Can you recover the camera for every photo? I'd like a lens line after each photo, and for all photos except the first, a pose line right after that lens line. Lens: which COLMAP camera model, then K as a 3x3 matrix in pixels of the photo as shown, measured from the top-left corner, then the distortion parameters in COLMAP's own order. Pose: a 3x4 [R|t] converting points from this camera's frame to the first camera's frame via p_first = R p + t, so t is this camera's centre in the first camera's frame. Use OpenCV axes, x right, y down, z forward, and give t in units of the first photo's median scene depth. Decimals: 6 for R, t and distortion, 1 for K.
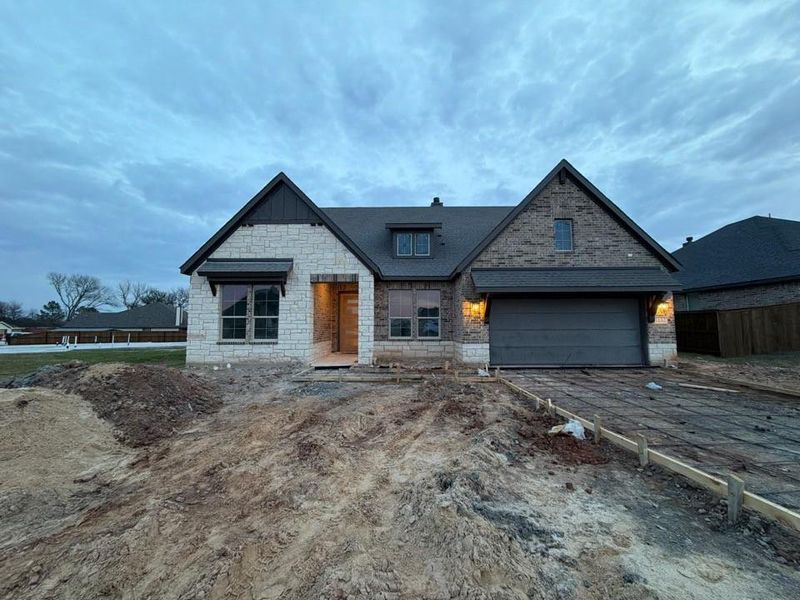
lens RADIAL K [[354.1, 0, 402.5], [0, 354.1, 285.6], [0, 0, 1]] dist [0.001628, -0.000055]
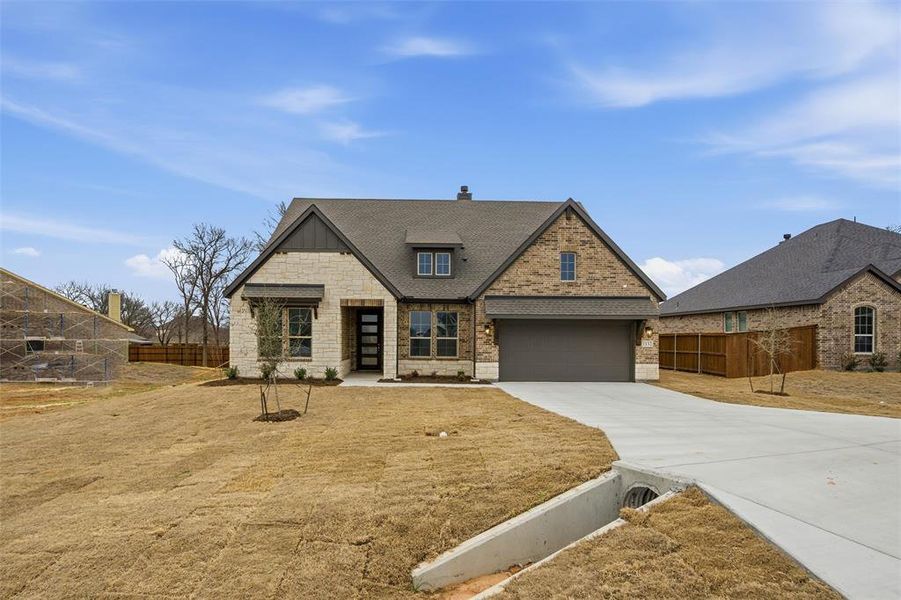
lens RADIAL K [[784.9, 0, 446.0], [0, 784.9, 291.4], [0, 0, 1]] dist [0.012372, 0.015997]
pose [[0.999061, 0.012620, 0.041445, -0.031752], [-0.015019, 0.998198, 0.058093, -0.203325], [-0.040638, -0.058661, 0.997451, -1.460590]]
